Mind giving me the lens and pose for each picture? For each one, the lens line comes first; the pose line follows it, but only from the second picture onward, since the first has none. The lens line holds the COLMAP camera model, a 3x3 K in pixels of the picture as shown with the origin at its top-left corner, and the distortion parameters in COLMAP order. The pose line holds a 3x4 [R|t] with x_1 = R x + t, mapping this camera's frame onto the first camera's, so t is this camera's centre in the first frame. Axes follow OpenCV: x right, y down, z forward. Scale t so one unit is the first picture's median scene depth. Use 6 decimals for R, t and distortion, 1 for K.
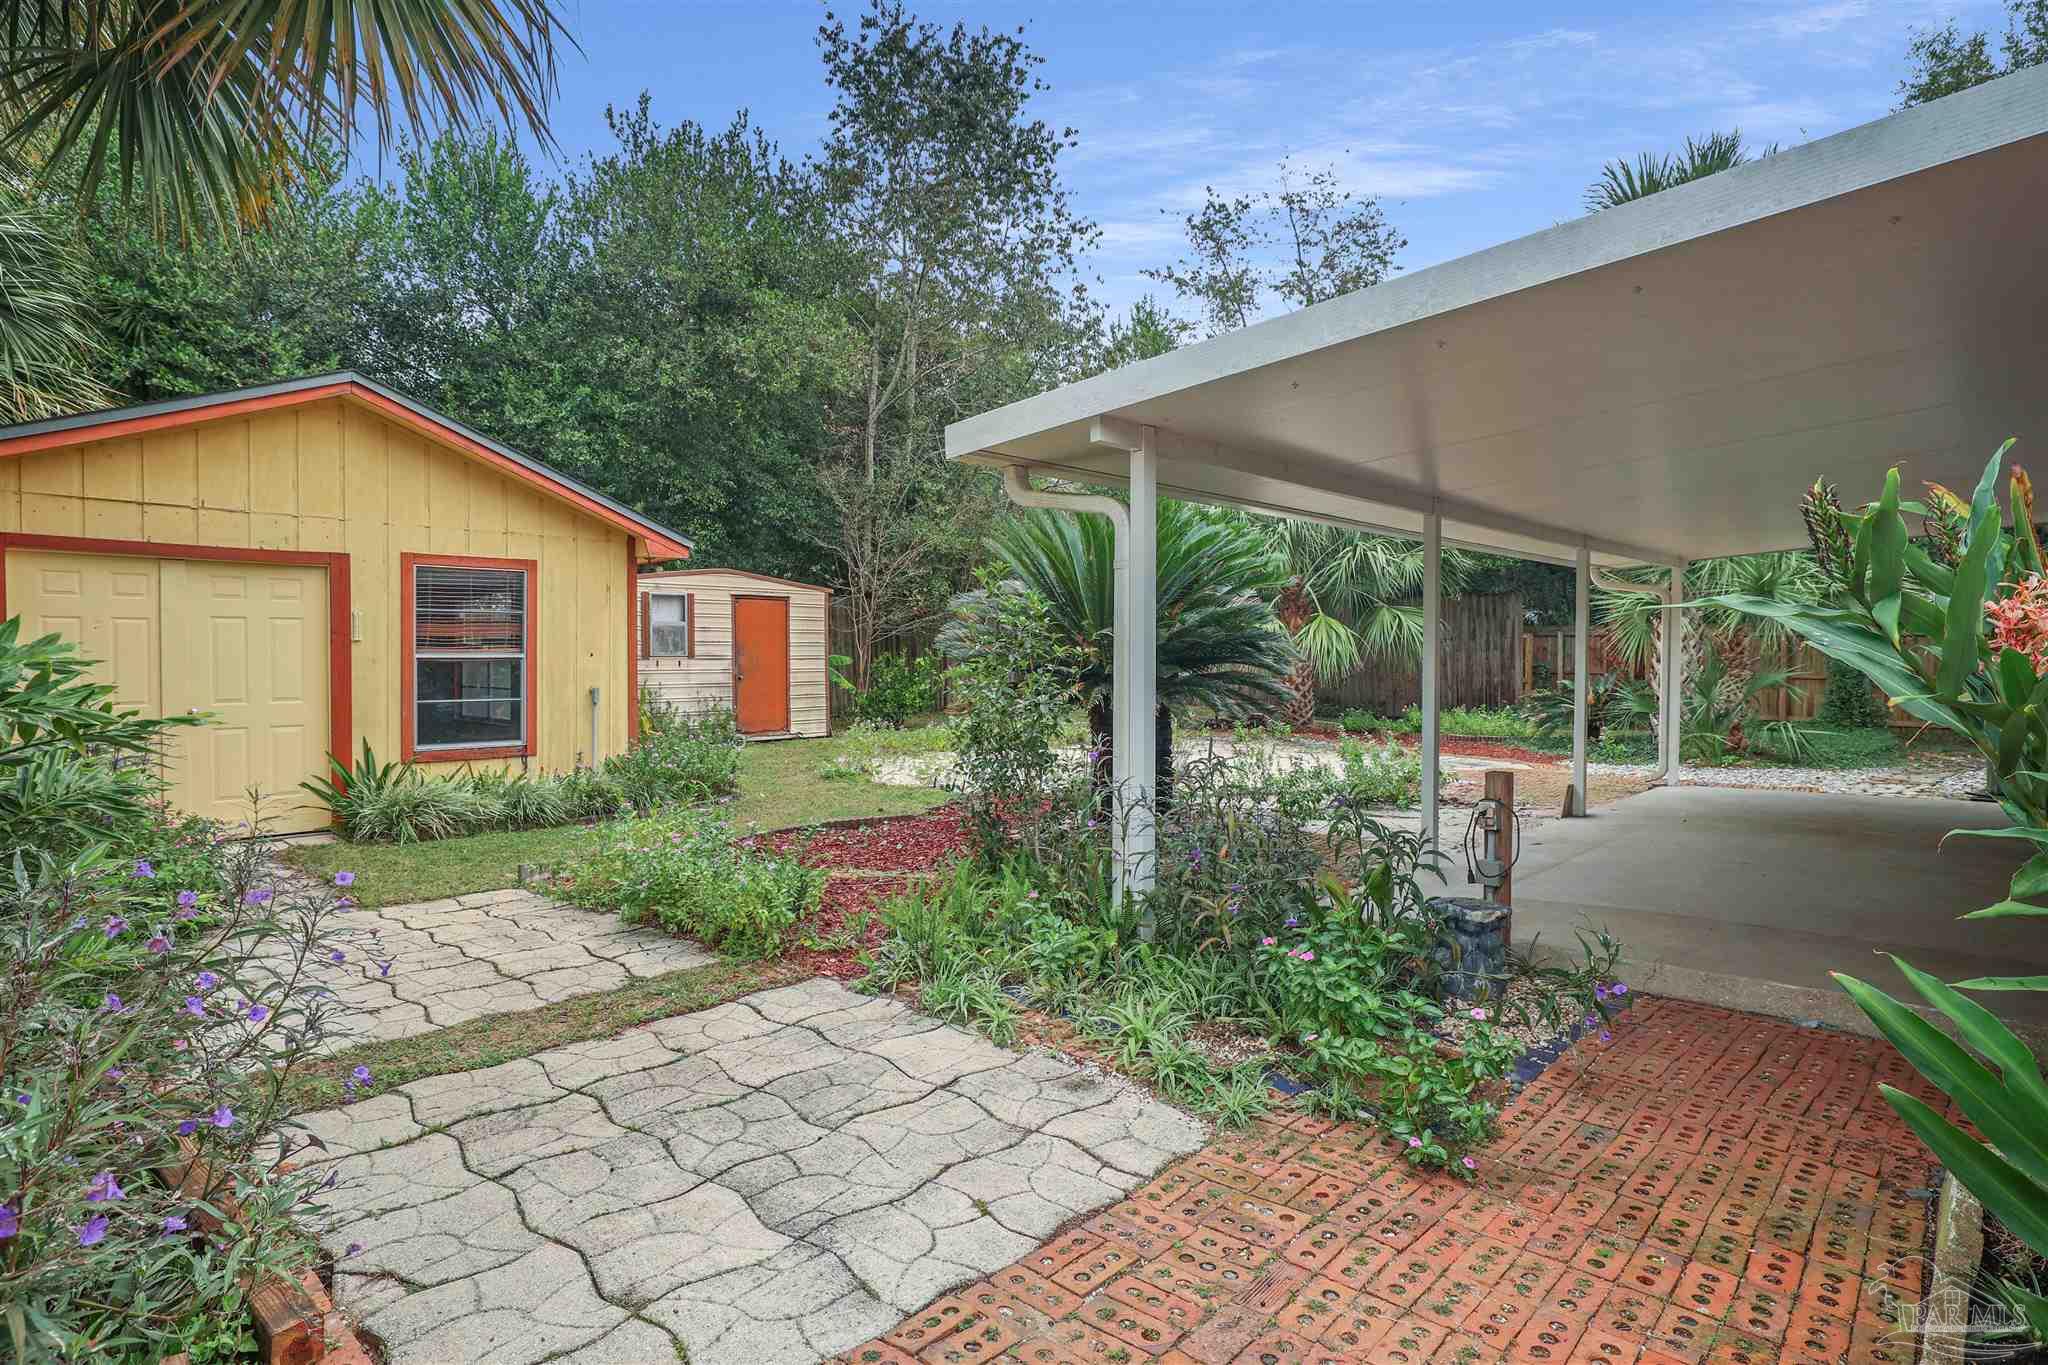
lens RADIAL K [[1075.3, 0, 999.7], [0, 1075.3, 664.2], [0, 0, 1]] dist [-0.038502, 0.032808]
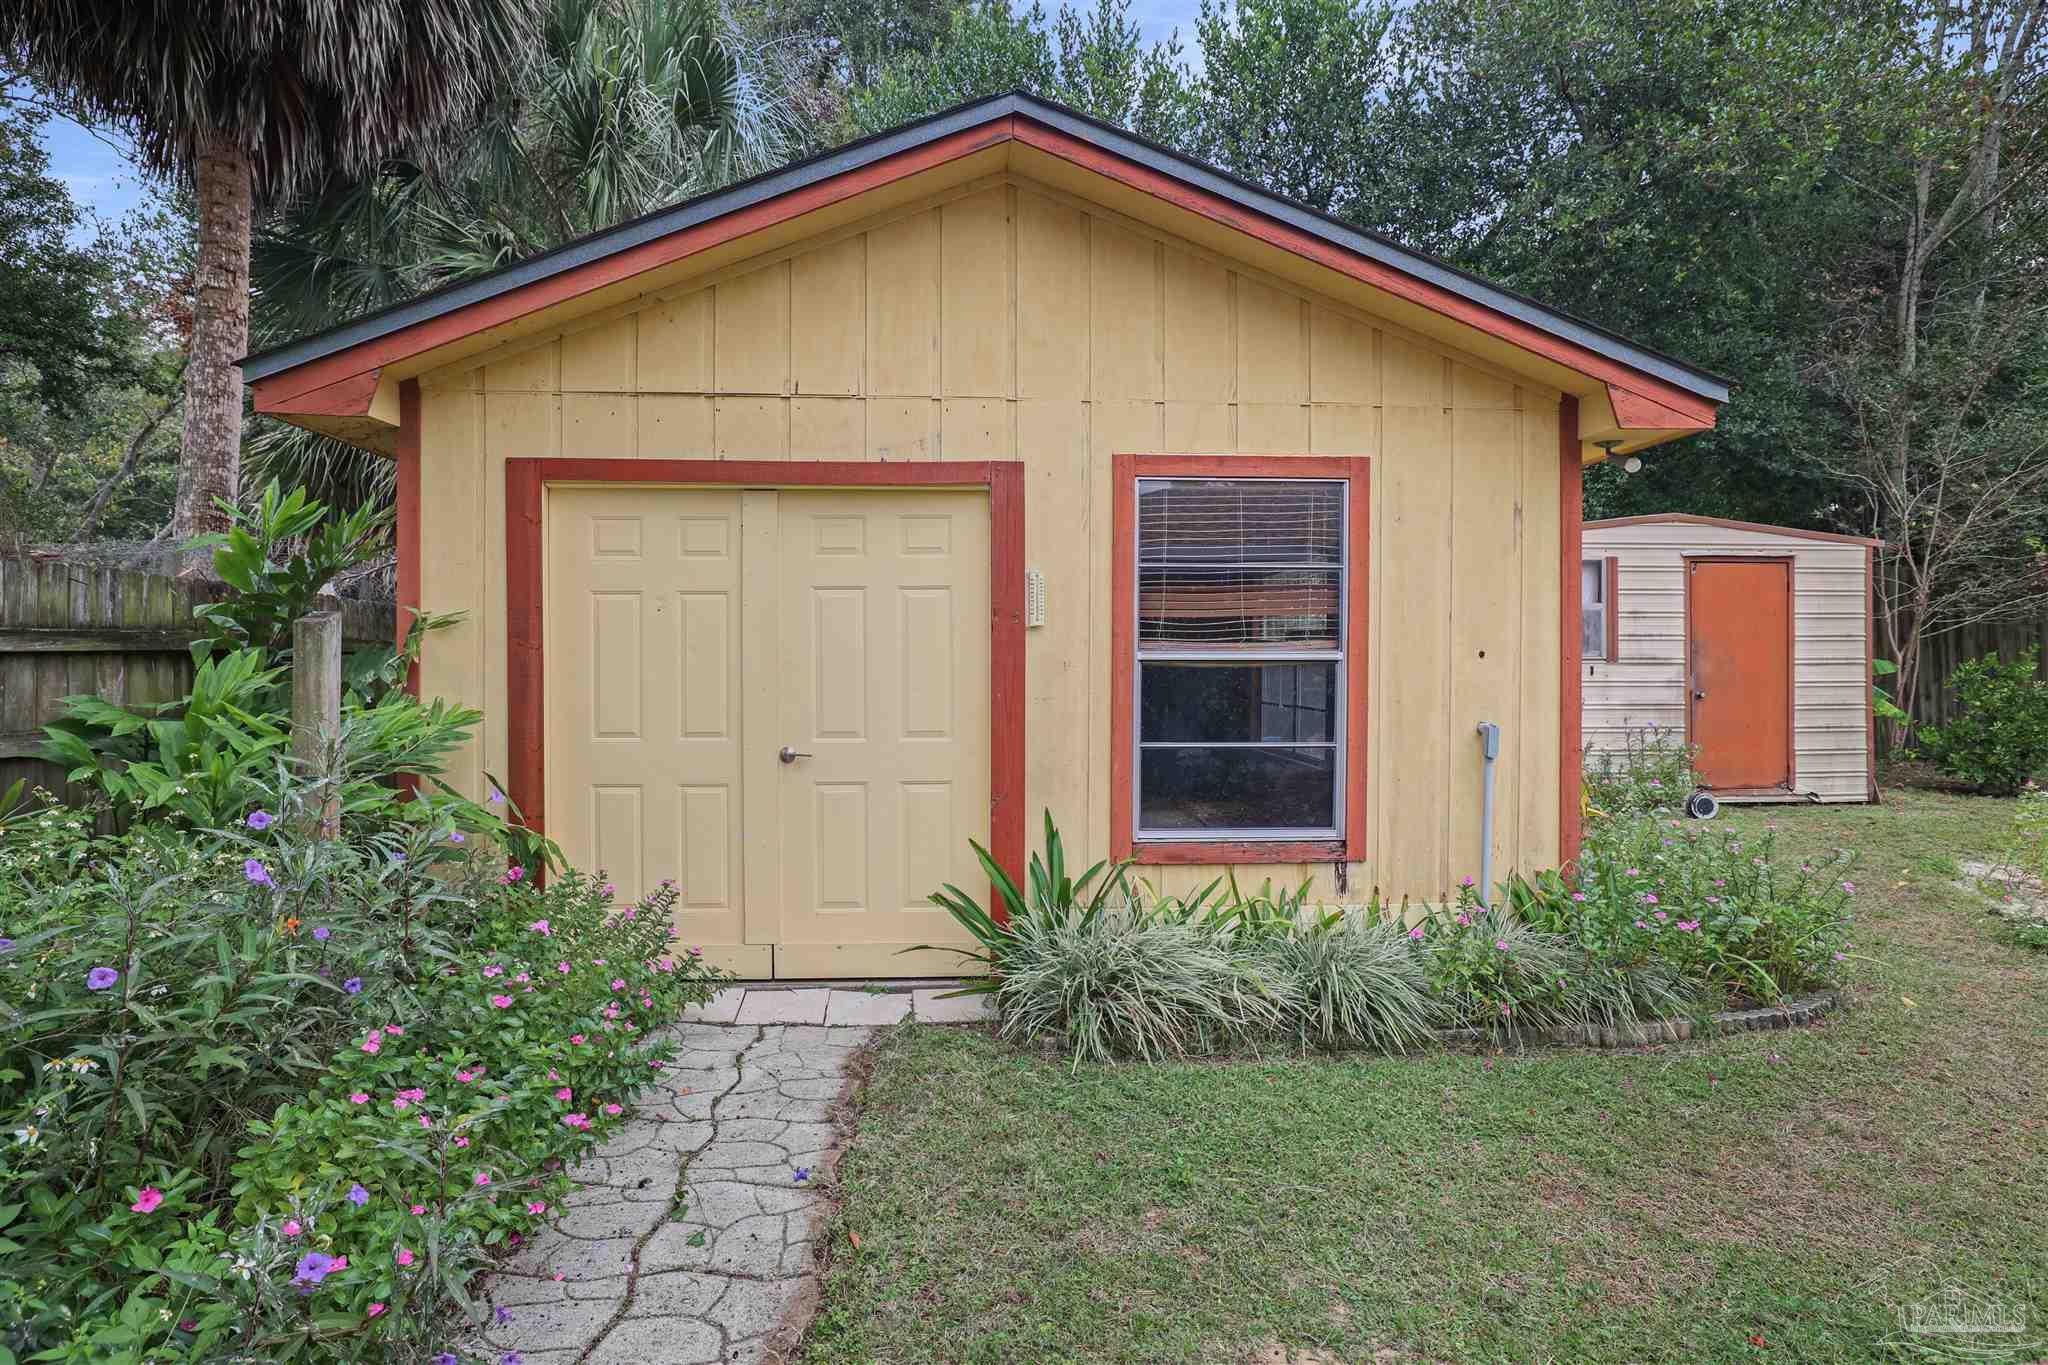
lens RADIAL K [[1075.3, 0, 999.7], [0, 1075.3, 664.2], [0, 0, 1]] dist [-0.038502, 0.032808]
pose [[0.739064, 0.004876, -0.673617, -0.155805], [-0.007272, 0.999973, -0.000740, -0.001710], [0.673596, 0.005446, 0.739080, 0.359221]]
